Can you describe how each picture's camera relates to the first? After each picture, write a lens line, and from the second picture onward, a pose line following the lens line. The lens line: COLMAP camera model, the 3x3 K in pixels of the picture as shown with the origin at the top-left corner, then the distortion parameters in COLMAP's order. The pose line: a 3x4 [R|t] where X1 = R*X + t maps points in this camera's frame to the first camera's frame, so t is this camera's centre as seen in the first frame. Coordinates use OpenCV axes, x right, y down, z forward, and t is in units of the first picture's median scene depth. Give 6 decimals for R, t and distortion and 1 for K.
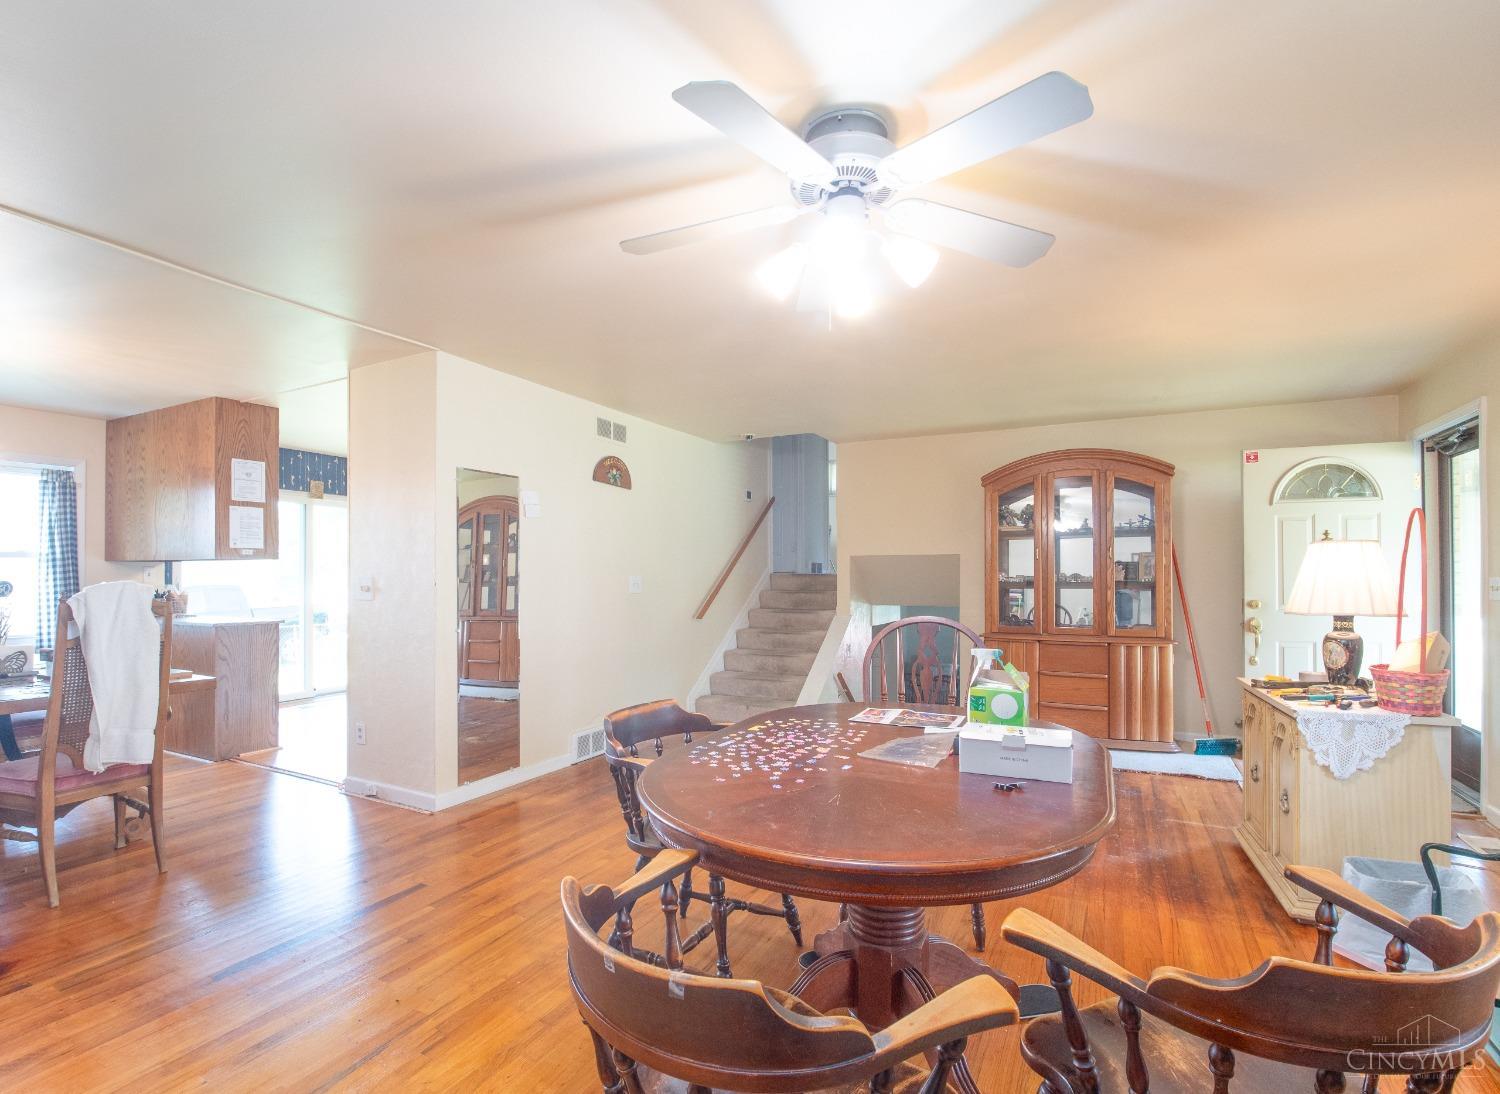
lens RADIAL K [[678.8, 0, 753.9], [0, 678.8, 572.7], [0, 0, 1]] dist [-0.001454, -0.000116]
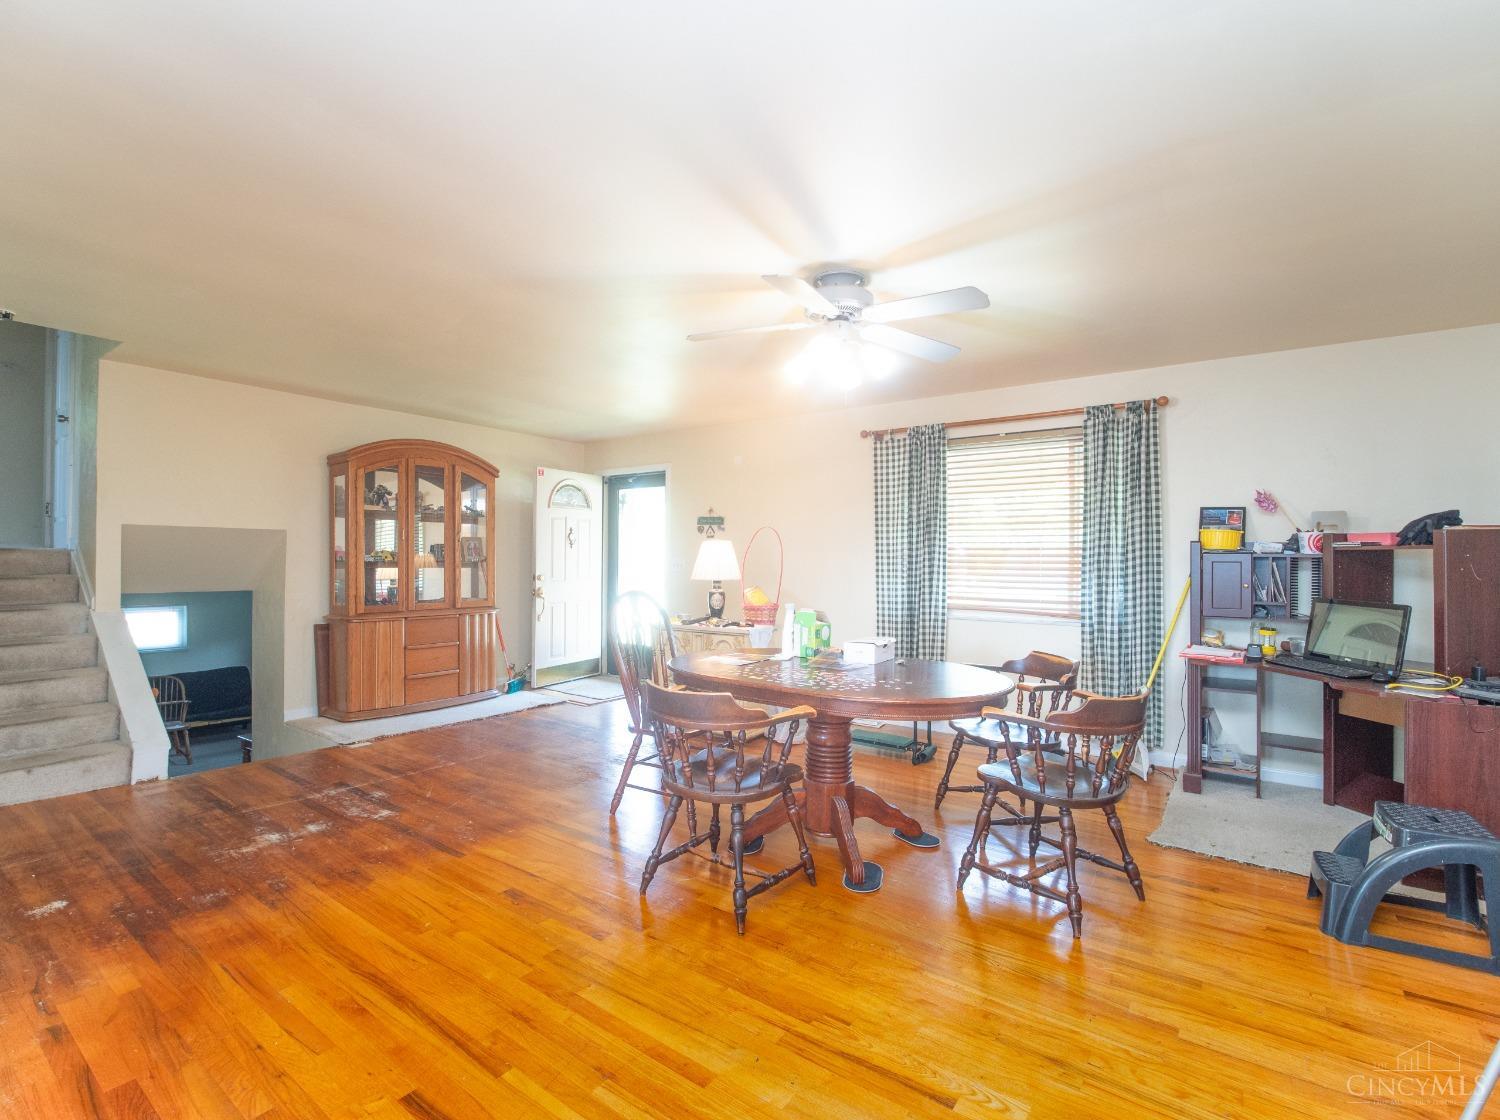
lens RADIAL K [[707.9, 0, 731.5], [0, 707.9, 568.1], [0, 0, 1]] dist [-0.021800, 0.000222]
pose [[0.182787, -0.010672, 0.983095, -0.571778], [-0.012538, 0.999834, 0.013185, 0.002721], [-0.983073, -0.014736, 0.182623, 0.315383]]
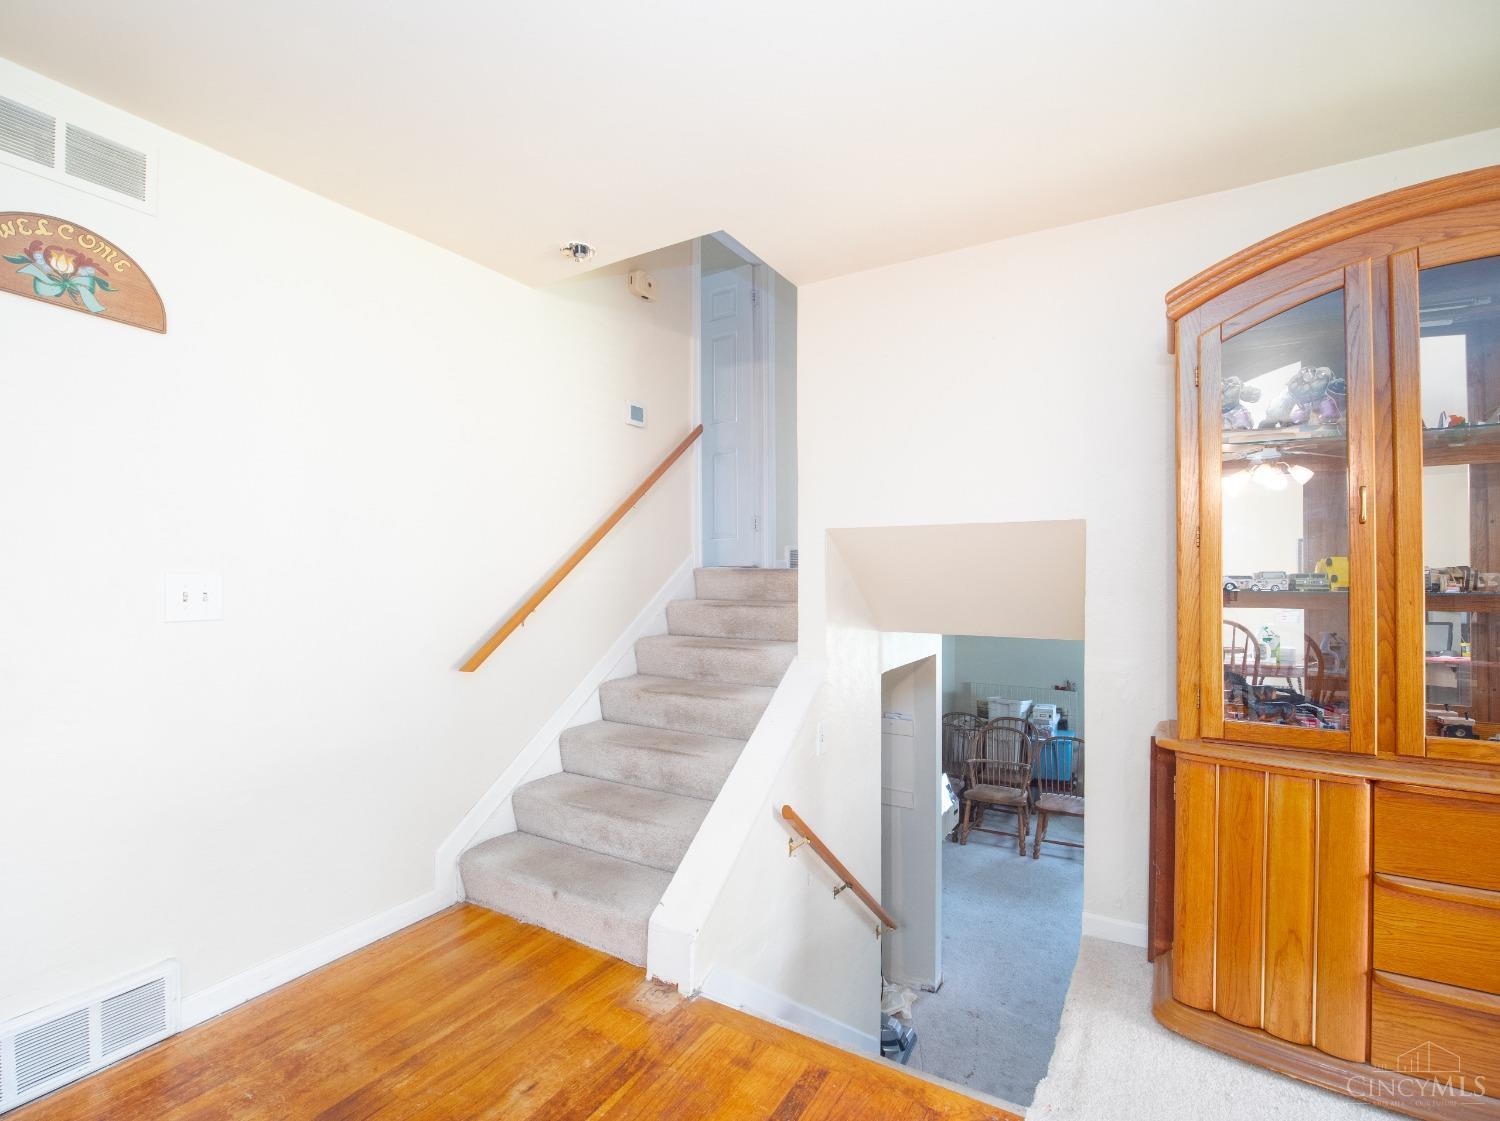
lens RADIAL K [[707.9, 0, 731.5], [0, 707.9, 568.6], [0, 0, 1]] dist [-0.021800, 0.000222]
pose [[0.996676, -0.000393, -0.081463, 0.150393], [0.000517, 0.999999, 0.001506, 0.001856], [0.081463, -0.001543, 0.996675, 0.669045]]
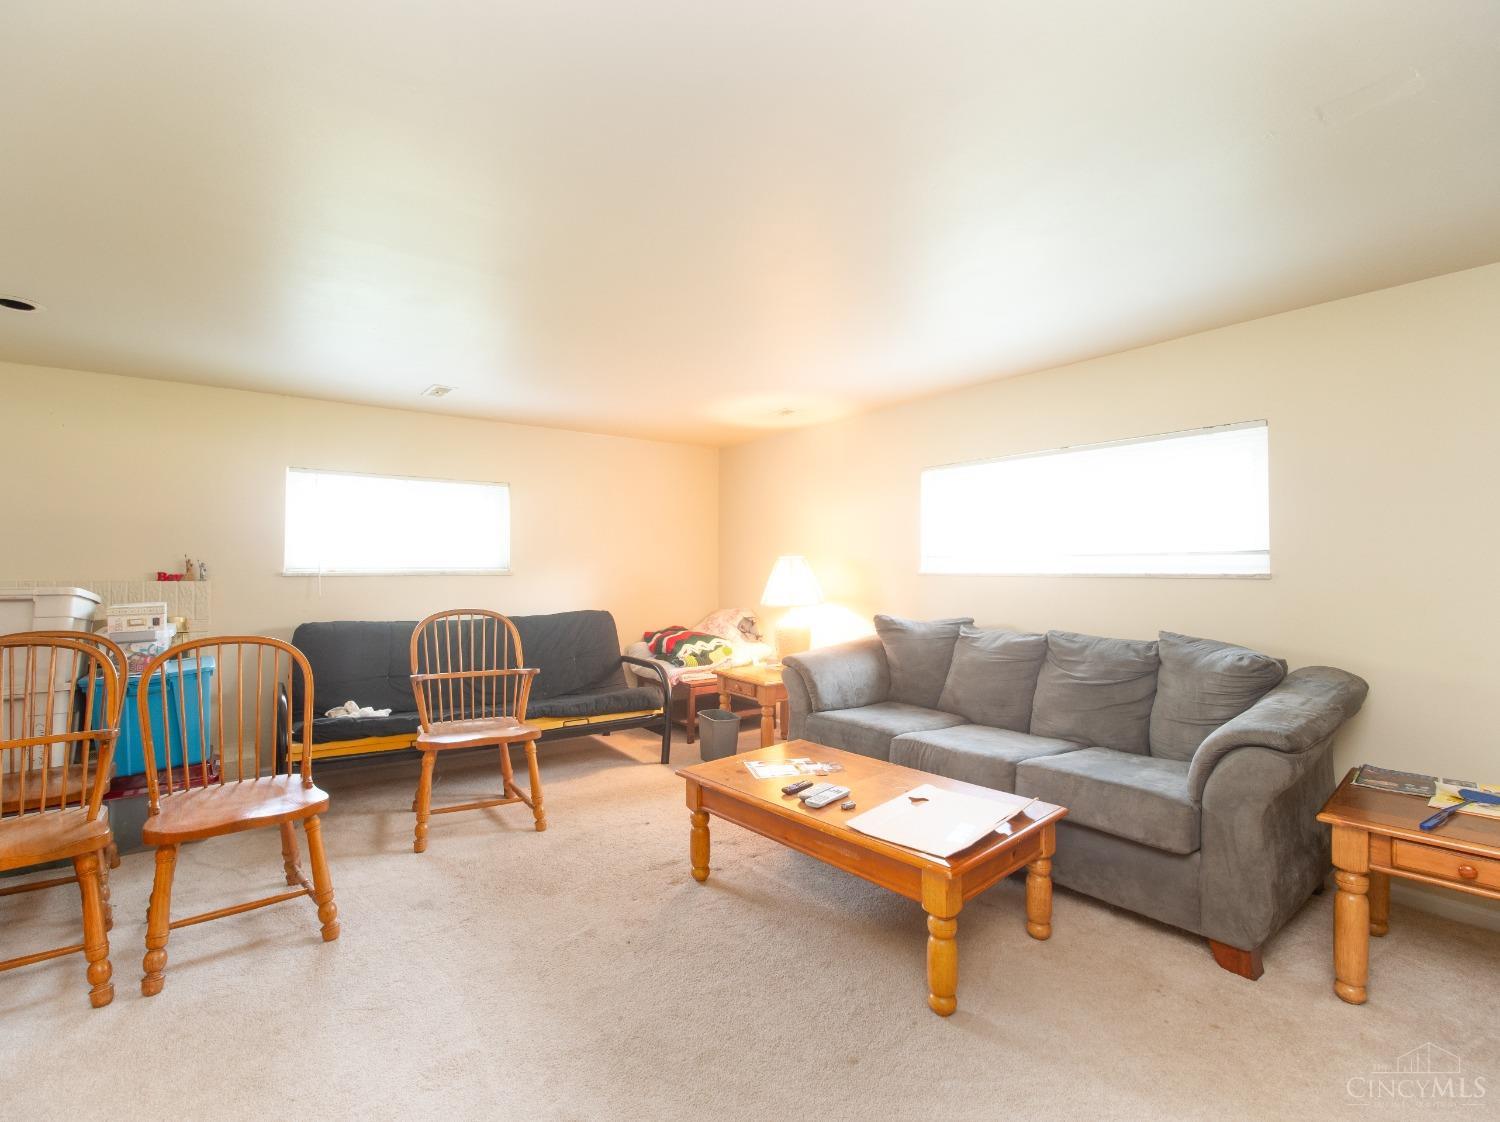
lens RADIAL K [[707.9, 0, 731.5], [0, 707.9, 569.1], [0, 0, 1]] dist [-0.021800, 0.000222]
pose [[0.458328, -0.000719, 0.888783, 0.399474], [-0.000841, 0.999999, 0.001242, 0.289442], [-0.888783, -0.001316, 0.458327, 1.524790]]
